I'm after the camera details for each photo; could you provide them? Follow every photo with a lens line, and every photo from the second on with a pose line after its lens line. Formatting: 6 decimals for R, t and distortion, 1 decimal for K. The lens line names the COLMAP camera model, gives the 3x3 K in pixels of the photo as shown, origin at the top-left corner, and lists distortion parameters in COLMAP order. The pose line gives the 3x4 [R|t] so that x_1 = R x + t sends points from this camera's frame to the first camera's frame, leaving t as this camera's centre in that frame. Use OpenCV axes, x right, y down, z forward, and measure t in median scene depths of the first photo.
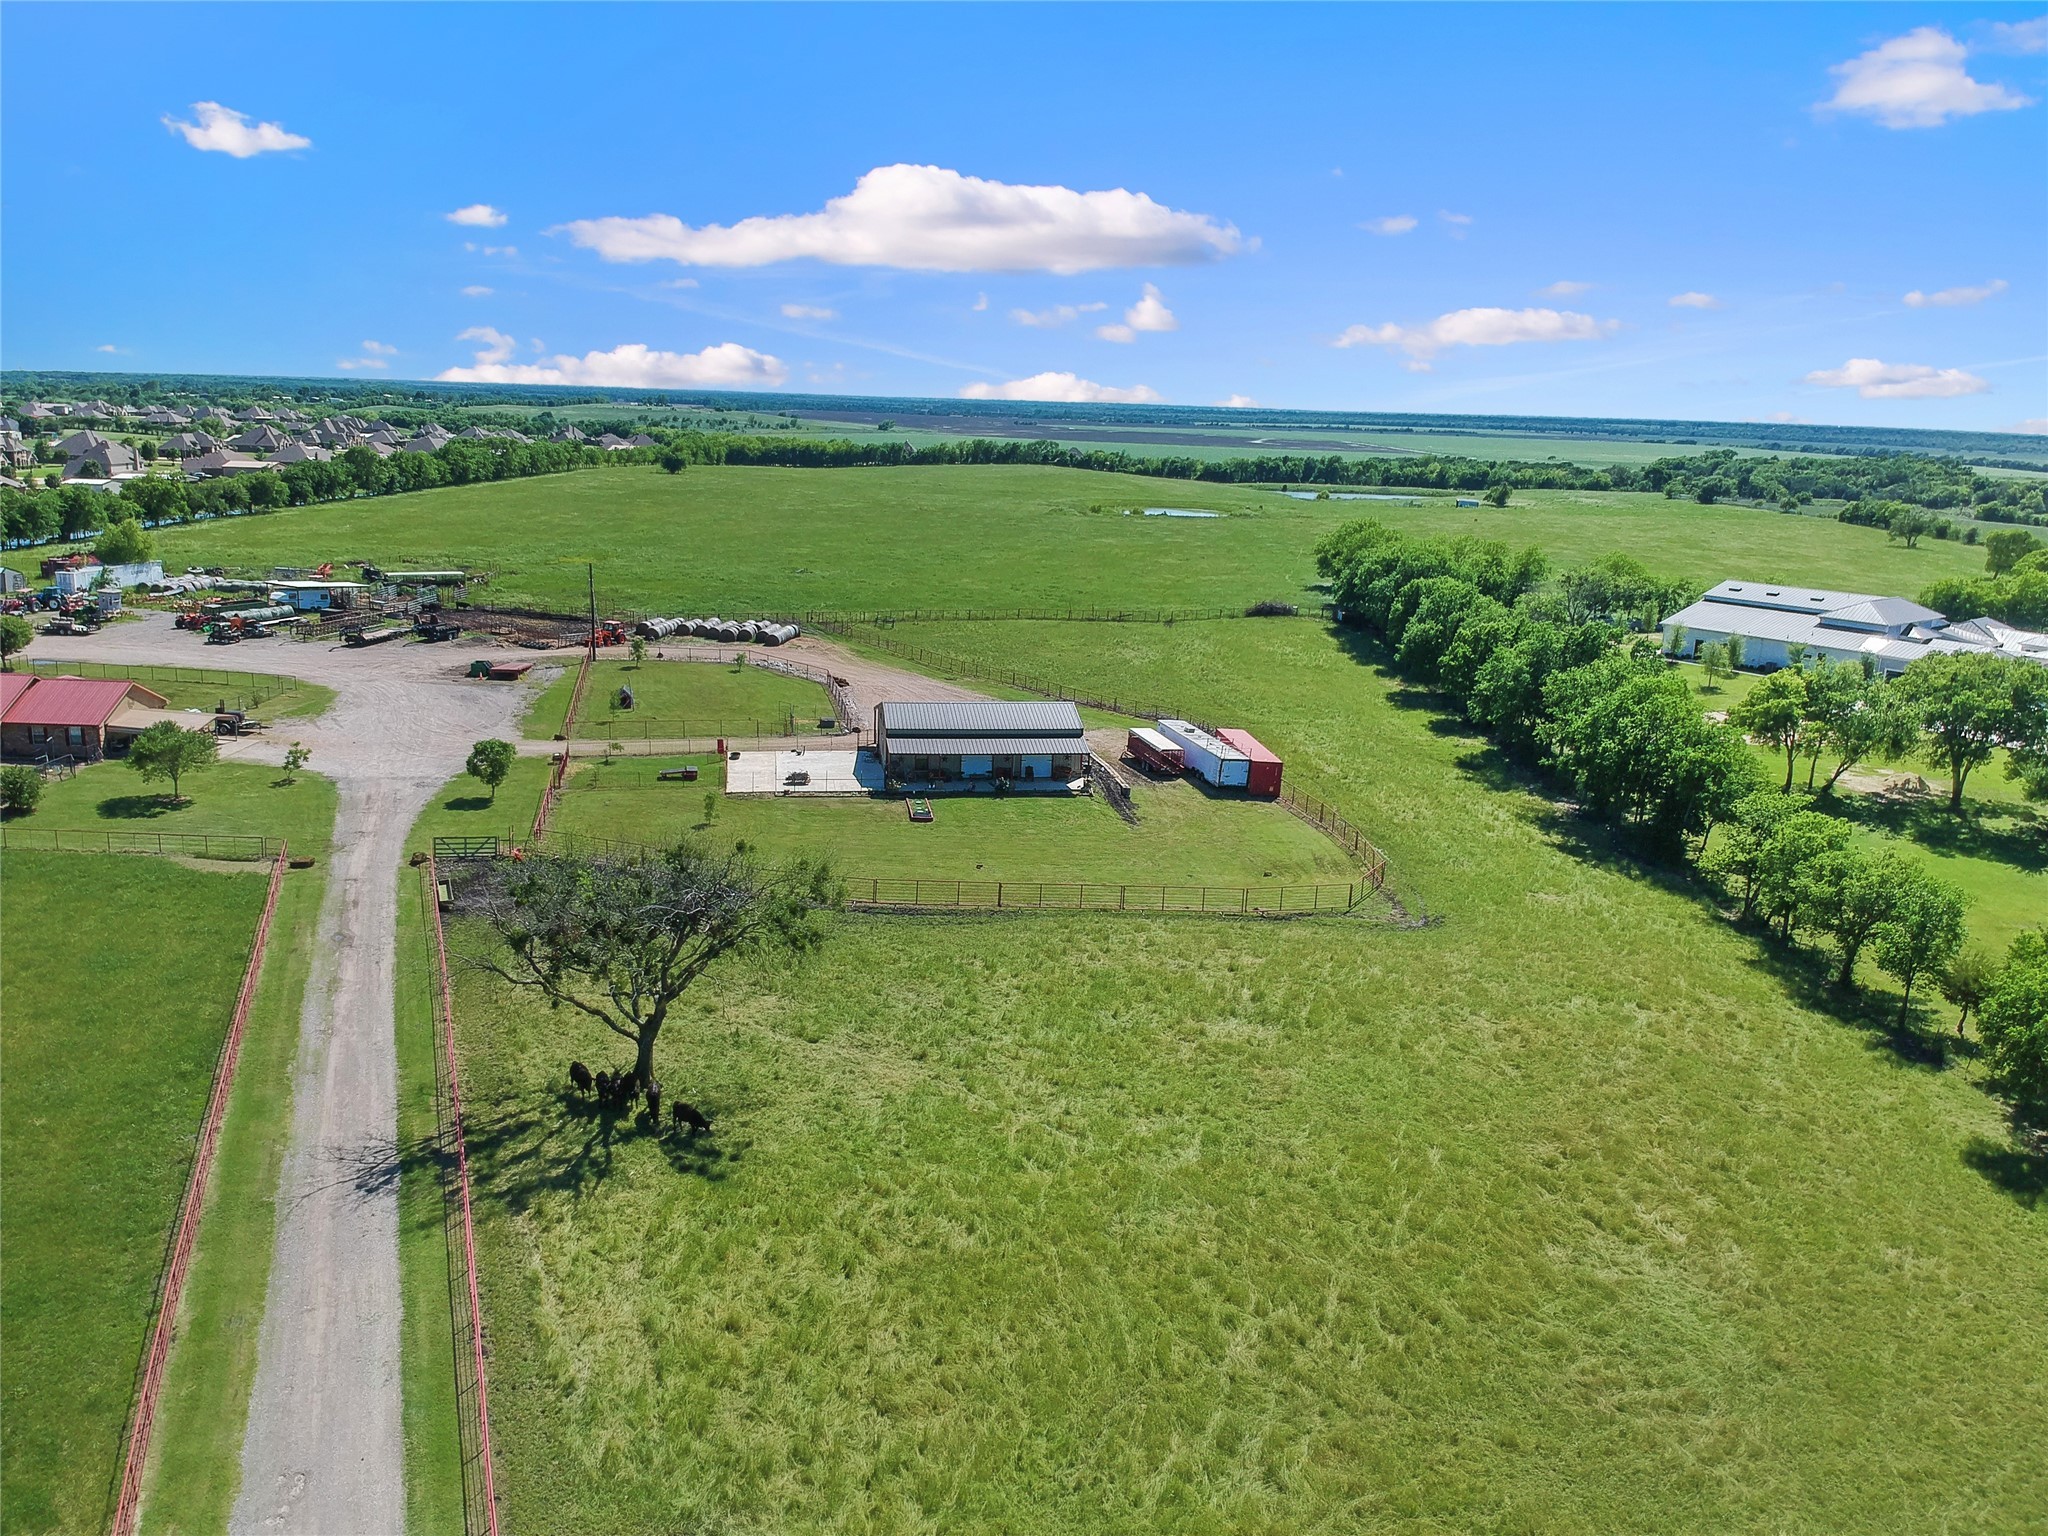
lens RADIAL K [[1496.1, 0, 1027.6], [0, 1496.1, 776.1], [0, 0, 1]] dist [0.064717, -0.126199]
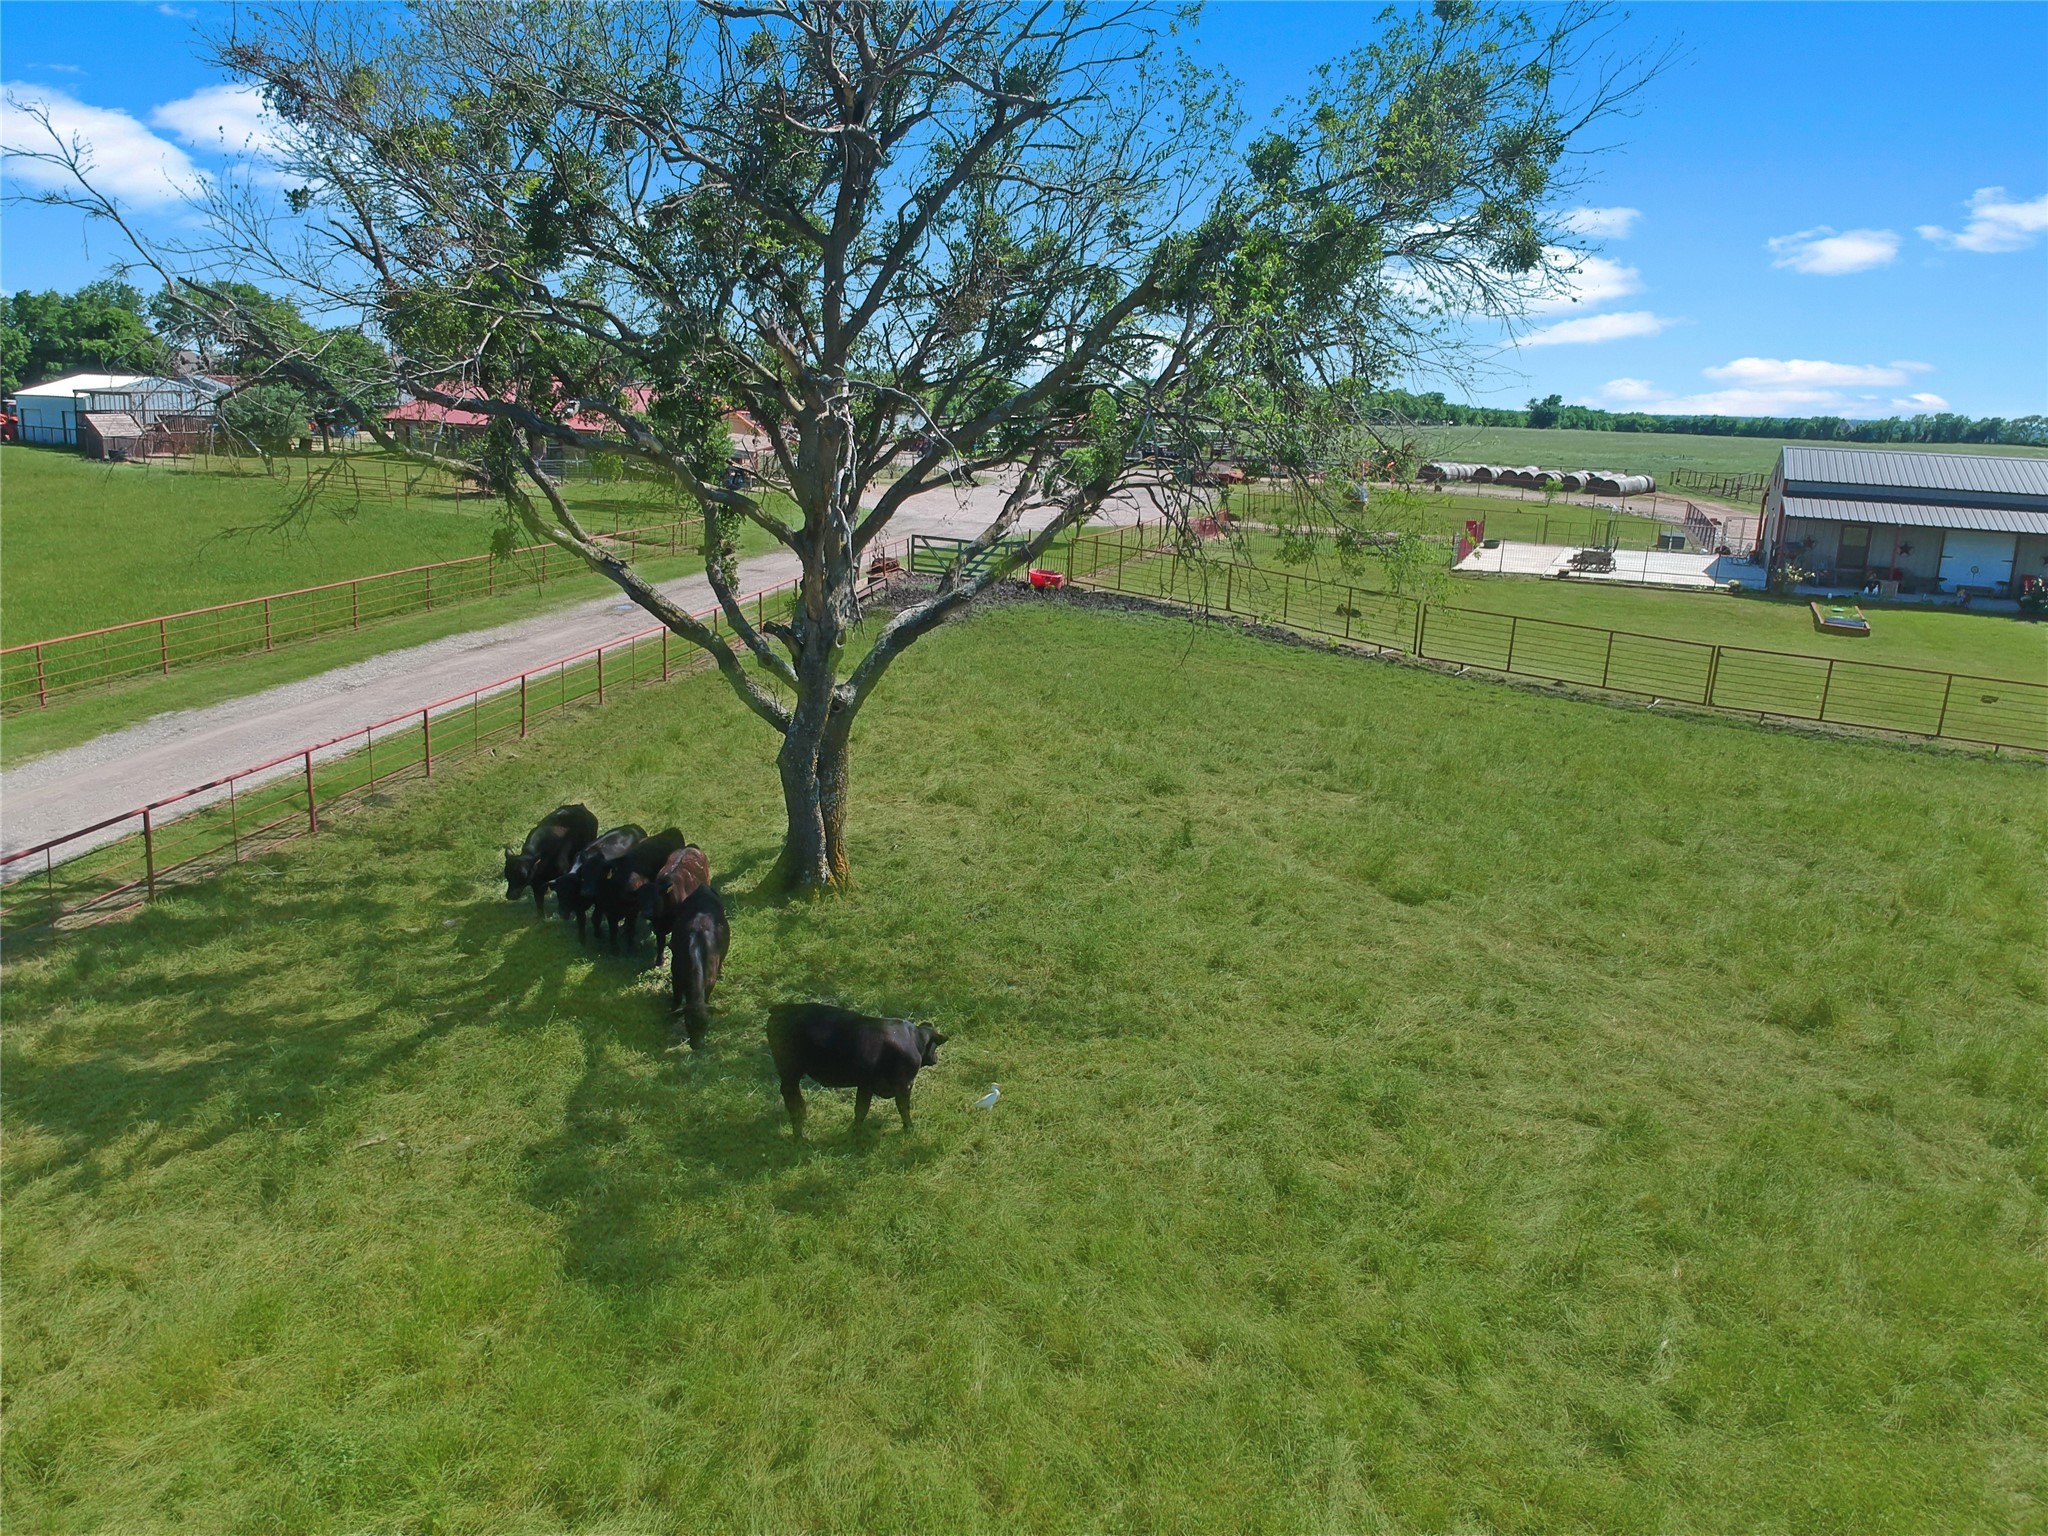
lens RADIAL K [[1496.1, 0, 1010.6], [0, 1496.1, 764.3], [0, 0, 1]] dist [0.064717, -0.126199]
pose [[0.840559, 0.118044, -0.528702, -0.029162], [-0.131445, 0.991247, 0.012339, 0.084787], [0.525530, 0.059123, 0.848718, 0.379349]]
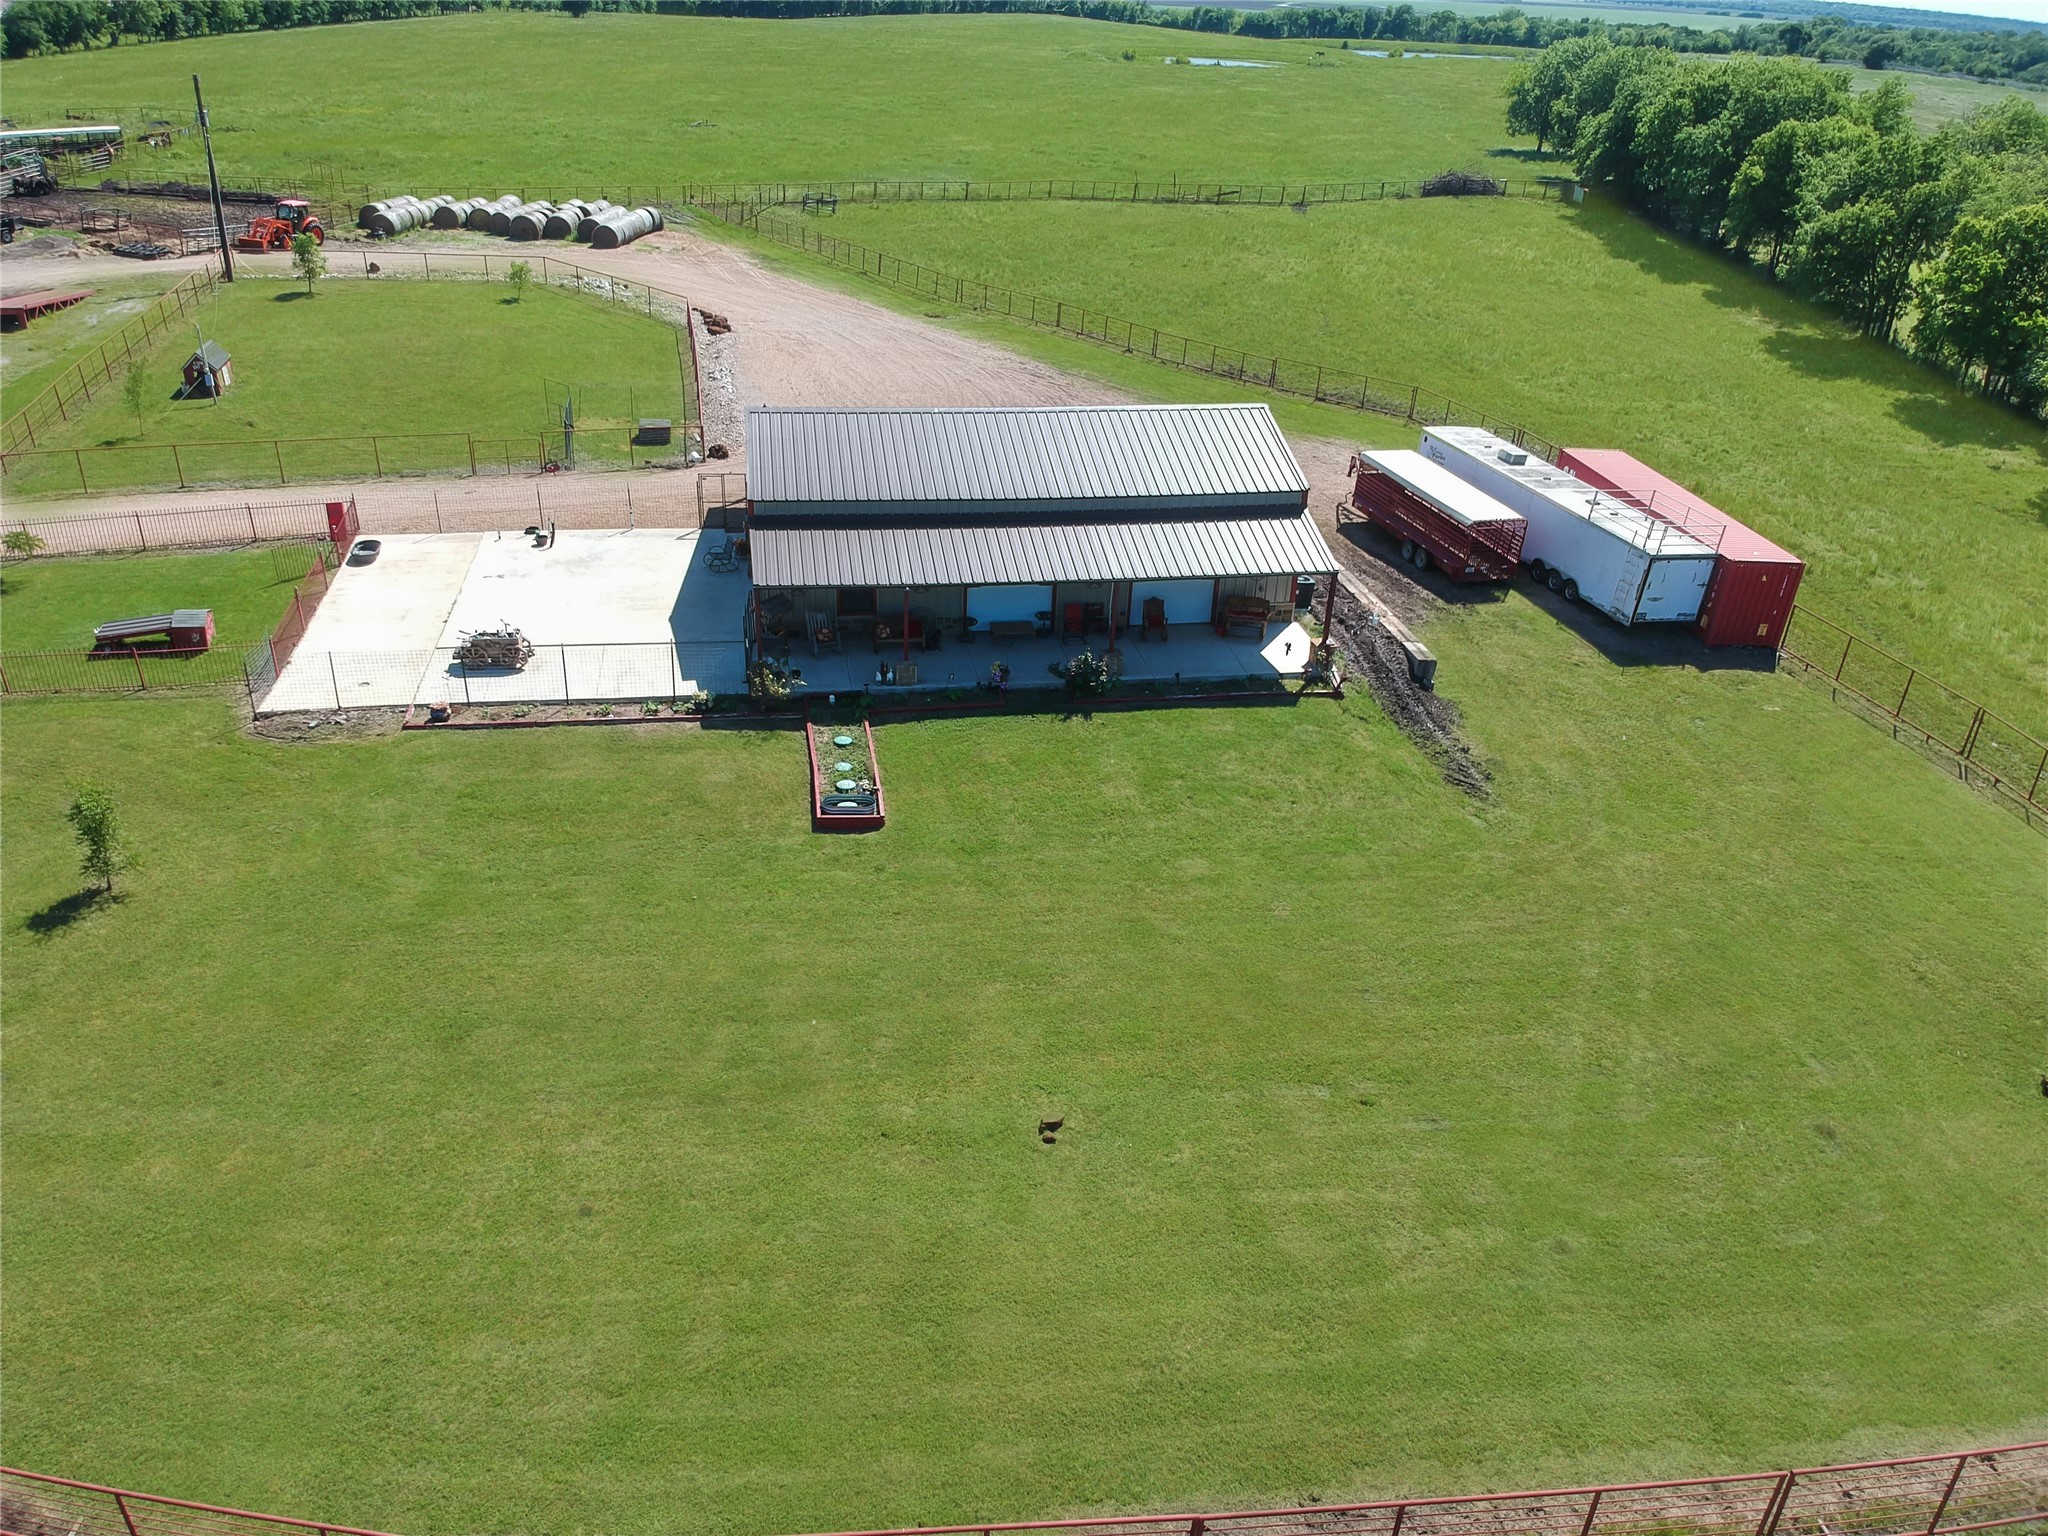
lens RADIAL K [[1496.1, 0, 1017.1], [0, 1496.1, 758.7], [0, 0, 1]] dist [0.064717, -0.126199]
pose [[0.999999, -0.000625, -0.001185, -0.029126], [0.000888, 0.971551, 0.236829, -0.049674], [0.001003, -0.236830, 0.971551, 0.583219]]
